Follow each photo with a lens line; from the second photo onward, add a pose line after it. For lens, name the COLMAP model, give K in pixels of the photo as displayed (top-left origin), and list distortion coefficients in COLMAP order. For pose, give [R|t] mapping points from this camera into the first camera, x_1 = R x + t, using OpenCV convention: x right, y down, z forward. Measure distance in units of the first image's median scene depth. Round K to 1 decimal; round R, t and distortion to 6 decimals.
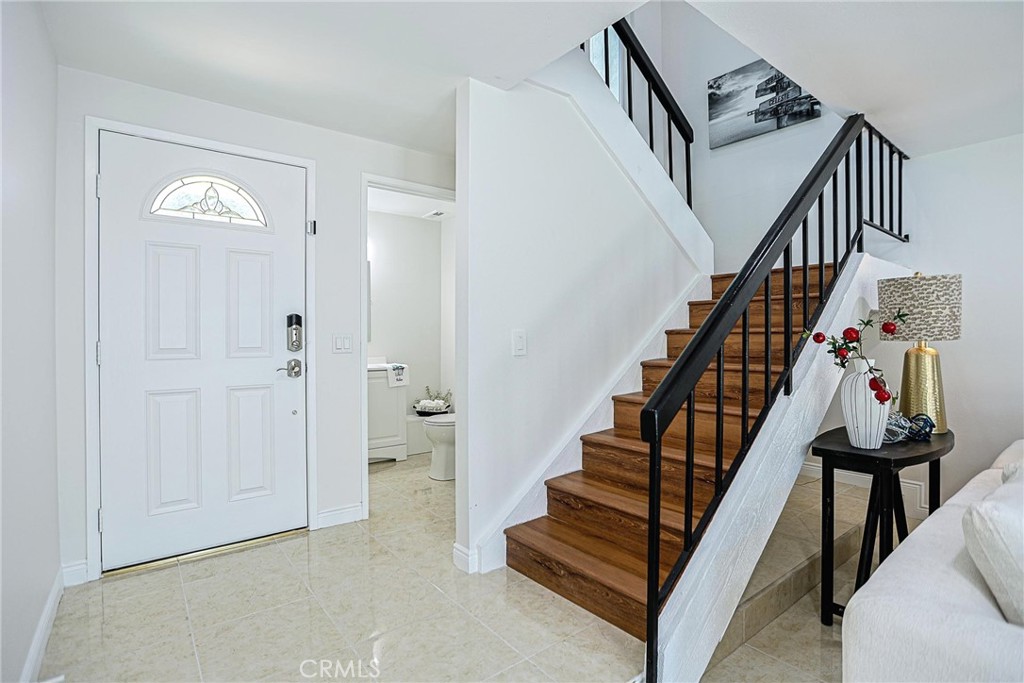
lens RADIAL K [[504.3, 0, 509.3], [0, 504.3, 334.5], [0, 0, 1]] dist [-0.028499, 0.007083]
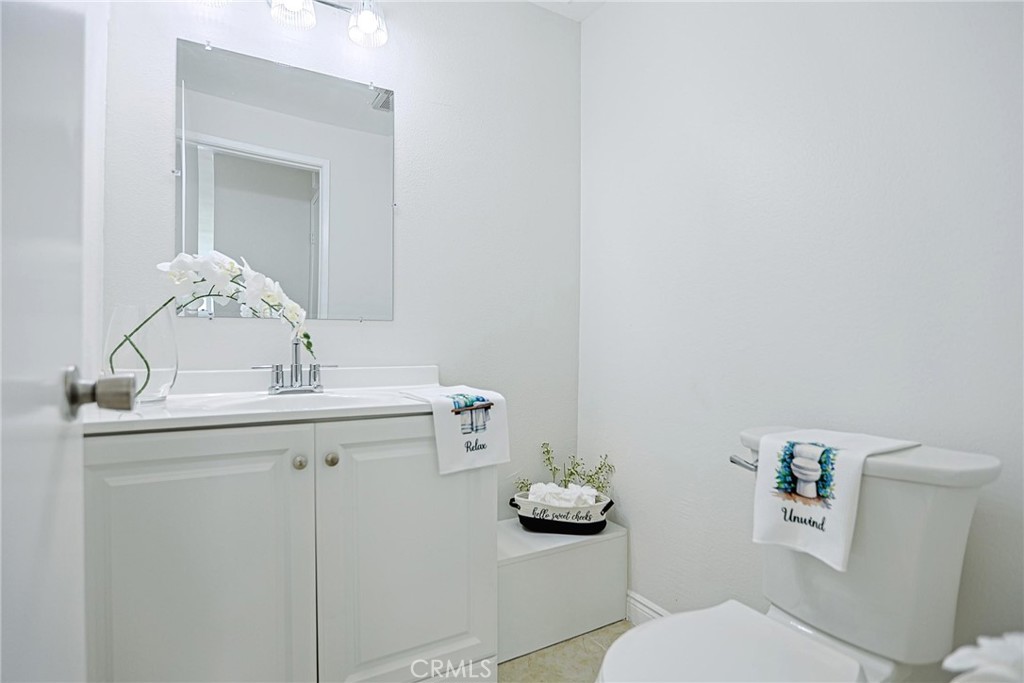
lens RADIAL K [[504.3, 0, 511.7], [0, 504.3, 345.0], [0, 0, 1]] dist [-0.028499, 0.007083]
pose [[0.990226, 0.011879, -0.138968, -0.141710], [-0.011168, 0.999920, 0.005896, 0.027153], [0.139027, -0.004287, 0.990279, 0.642002]]
